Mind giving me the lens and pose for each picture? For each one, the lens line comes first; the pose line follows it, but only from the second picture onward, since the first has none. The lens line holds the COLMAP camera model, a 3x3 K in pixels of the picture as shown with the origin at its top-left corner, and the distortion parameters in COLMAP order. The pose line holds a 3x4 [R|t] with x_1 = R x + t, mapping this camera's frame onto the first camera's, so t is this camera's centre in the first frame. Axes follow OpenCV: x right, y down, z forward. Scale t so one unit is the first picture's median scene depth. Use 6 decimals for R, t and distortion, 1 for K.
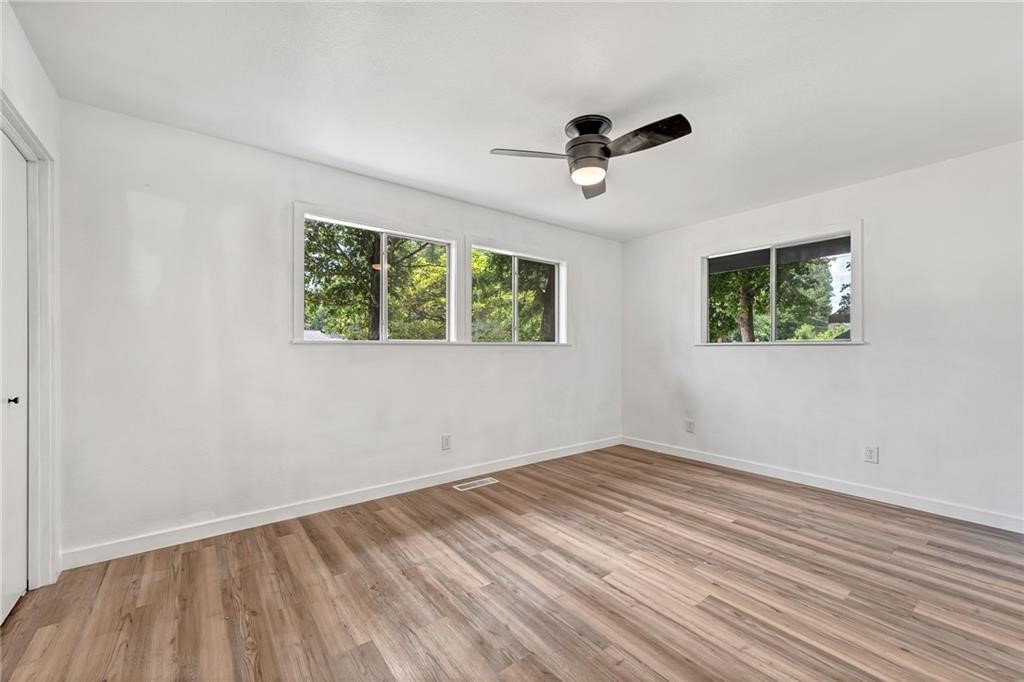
lens RADIAL K [[412.6, 0, 511.9], [0, 412.6, 338.8], [0, 0, 1]] dist [0.003788, 0.000063]
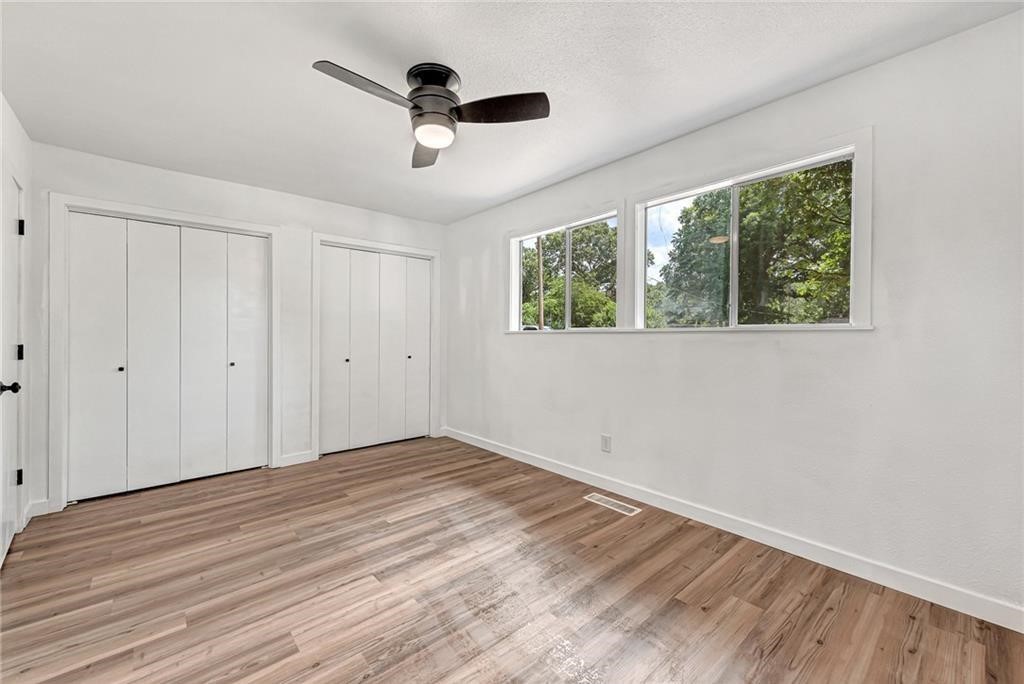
lens RADIAL K [[412.6, 0, 511.9], [0, 412.6, 339.8], [0, 0, 1]] dist [0.003788, 0.000063]
pose [[0.064656, 0.013685, -0.997814, 1.054936], [0.021244, 0.999660, 0.015087, 0.015845], [0.997681, -0.022173, 0.064344, 1.120560]]
